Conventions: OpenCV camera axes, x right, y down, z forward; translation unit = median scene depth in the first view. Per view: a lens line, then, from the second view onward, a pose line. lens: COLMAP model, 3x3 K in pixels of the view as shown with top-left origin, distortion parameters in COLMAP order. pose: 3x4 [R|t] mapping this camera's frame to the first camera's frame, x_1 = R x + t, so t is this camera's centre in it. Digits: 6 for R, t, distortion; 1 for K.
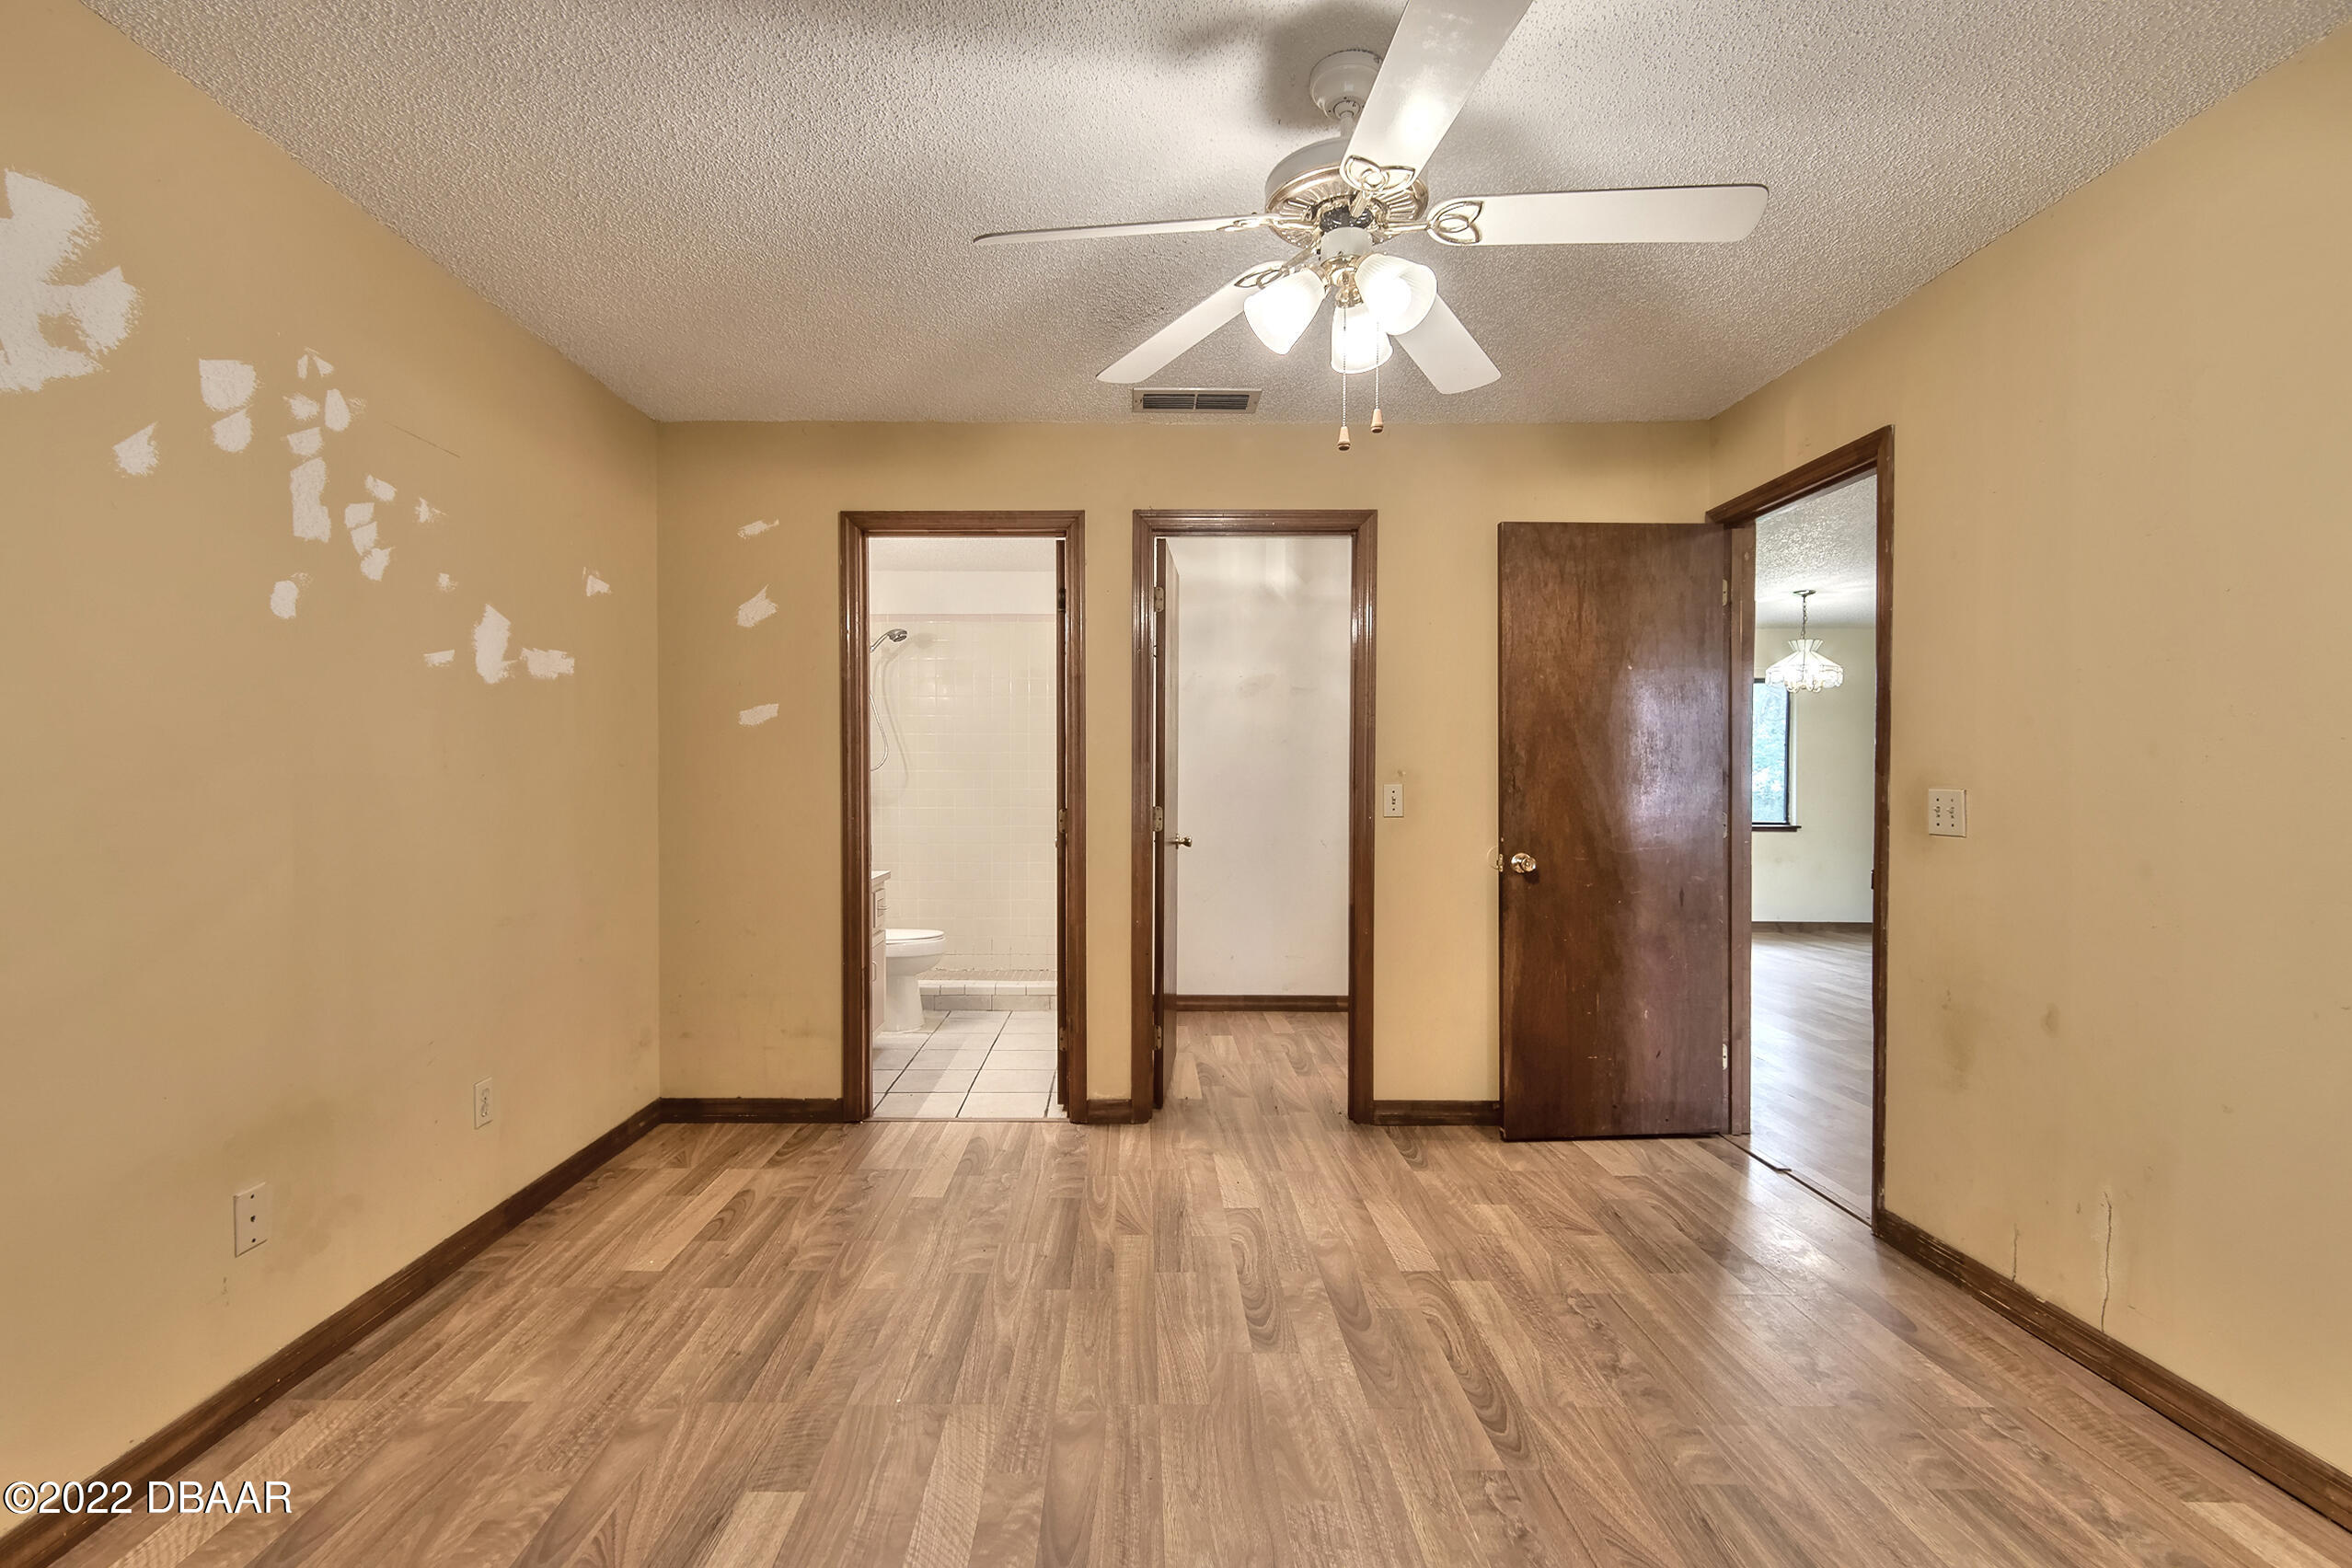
lens RADIAL K [[1063.0, 0, 1141.6], [0, 1063.0, 792.0], [0, 0, 1]] dist [0.004757, -0.000242]
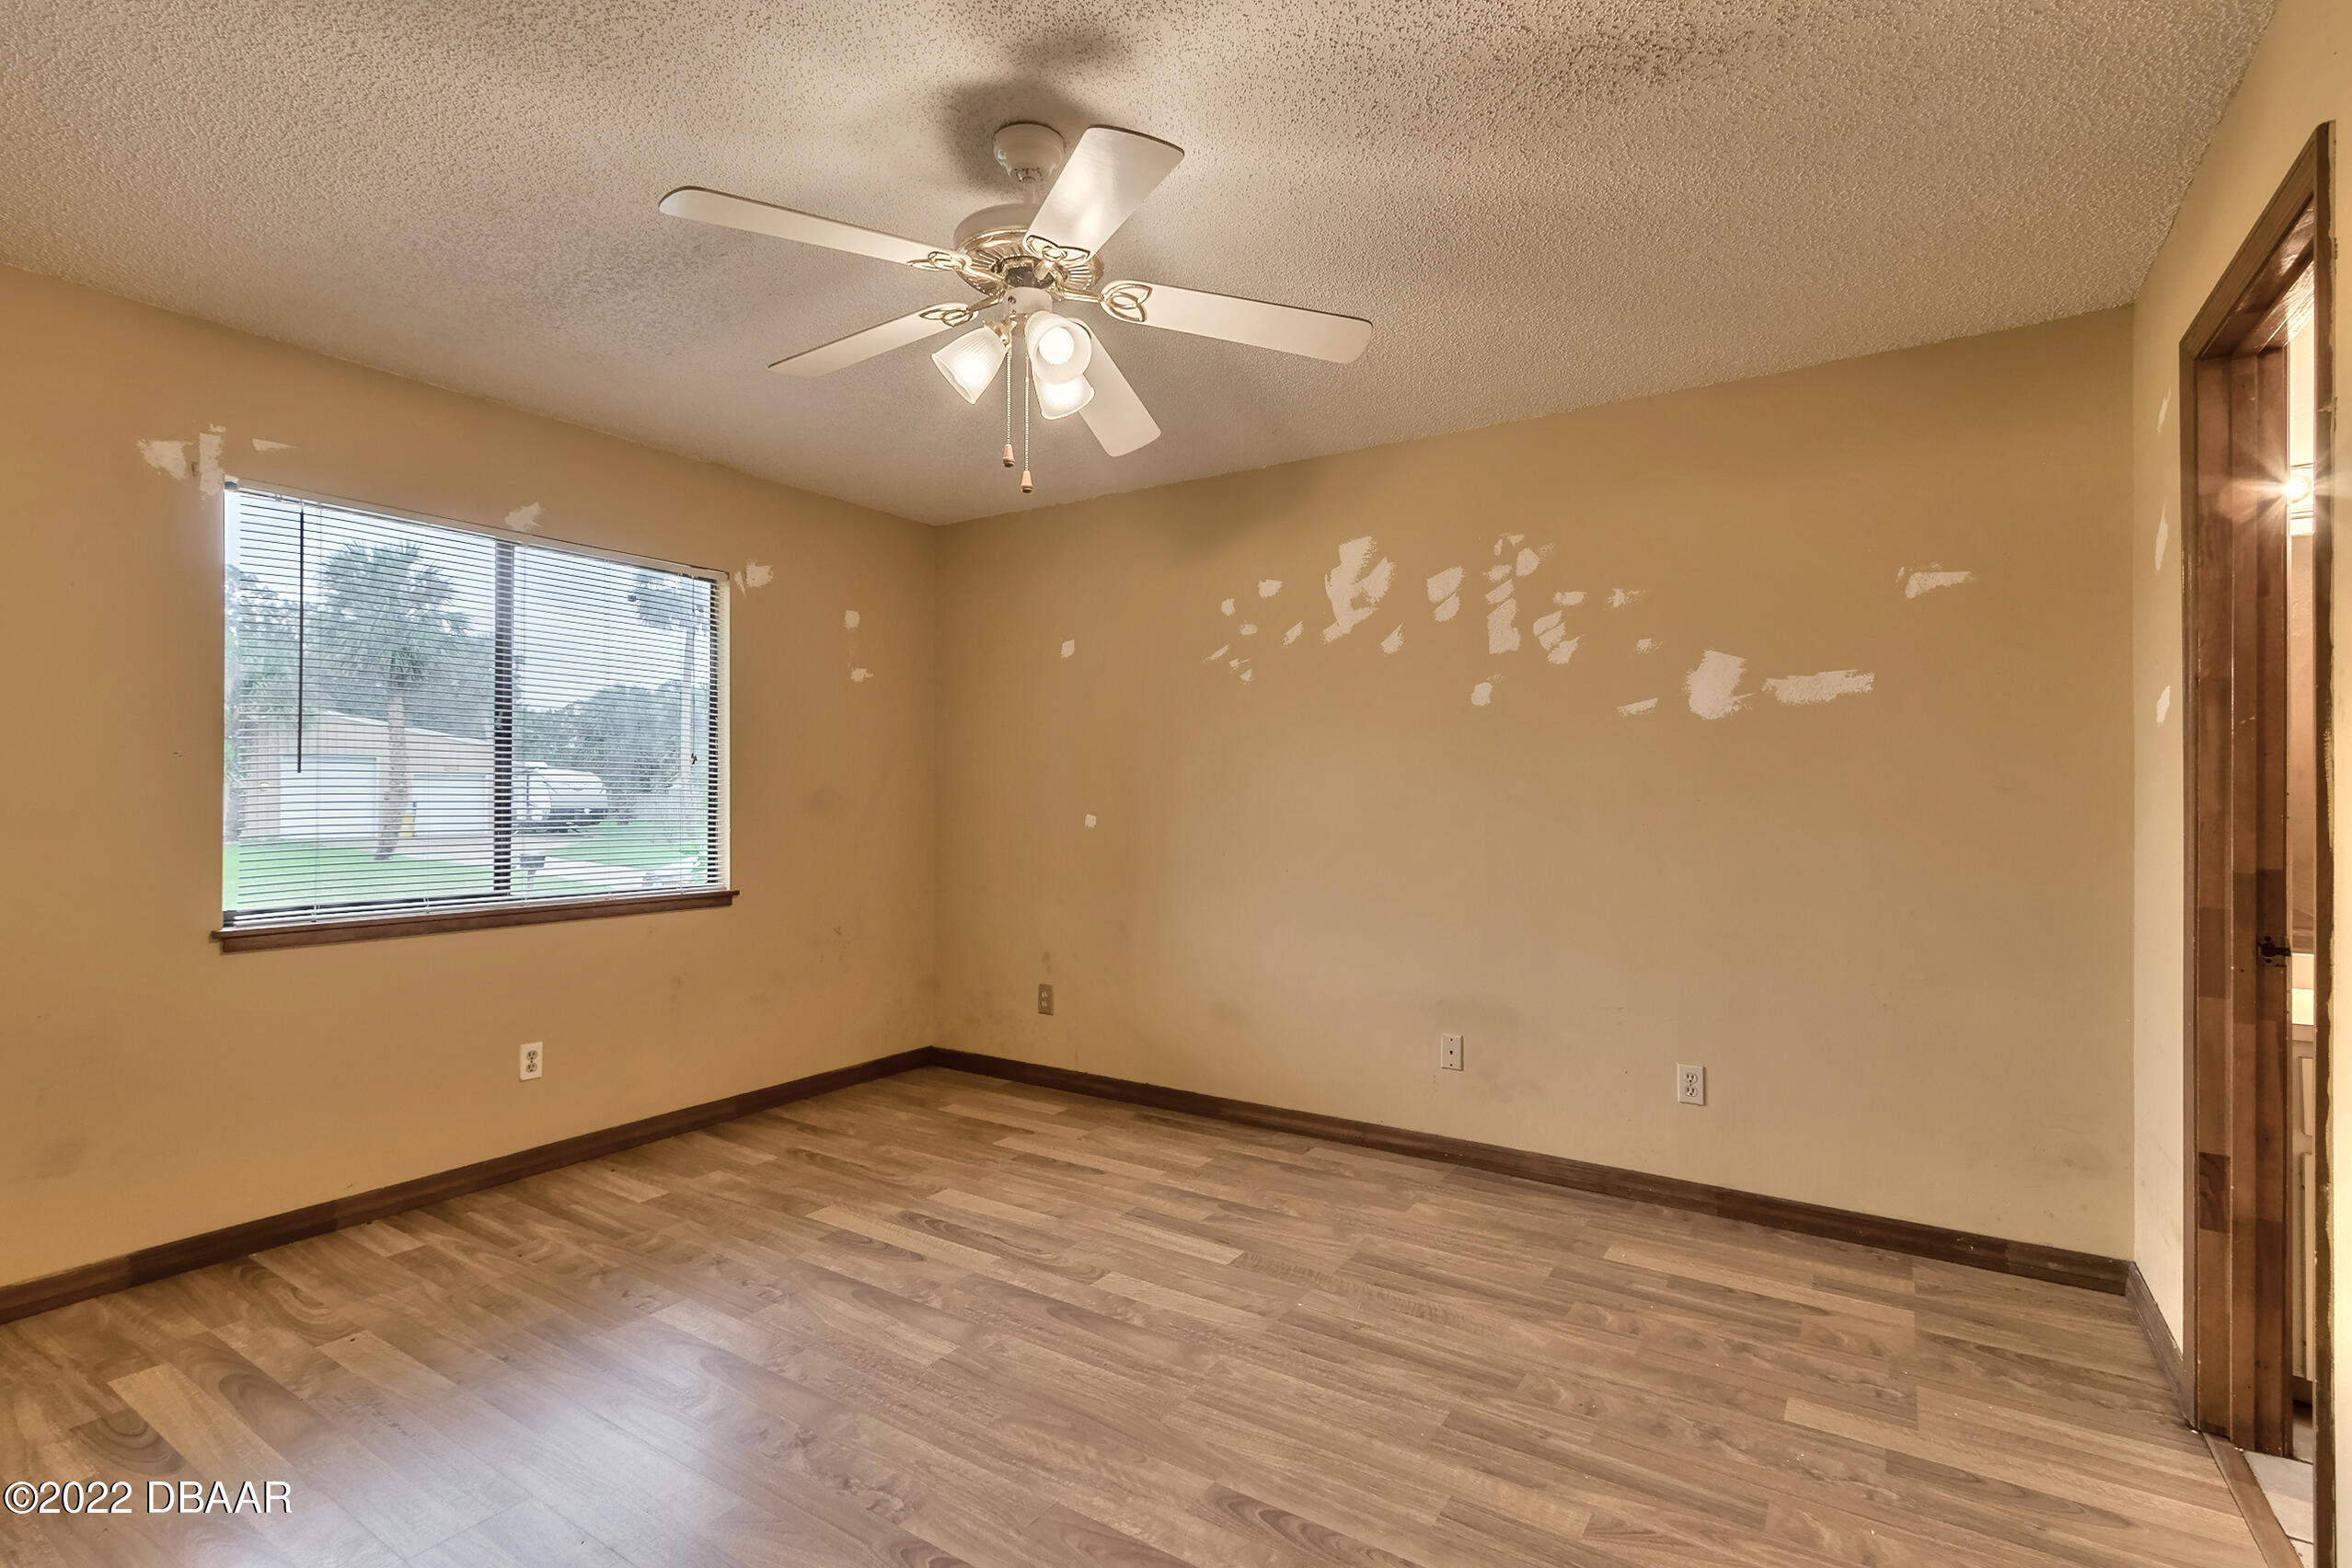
lens RADIAL K [[1073.9, 0, 1117.5], [0, 1073.9, 791.6], [0, 0, 1]] dist [0.001635, -0.000163]
pose [[-0.572278, -0.008644, -0.820014, 0.831790], [-0.016670, 0.999860, 0.001094, -0.019345], [0.819890, 0.014295, -0.572342, 1.384185]]
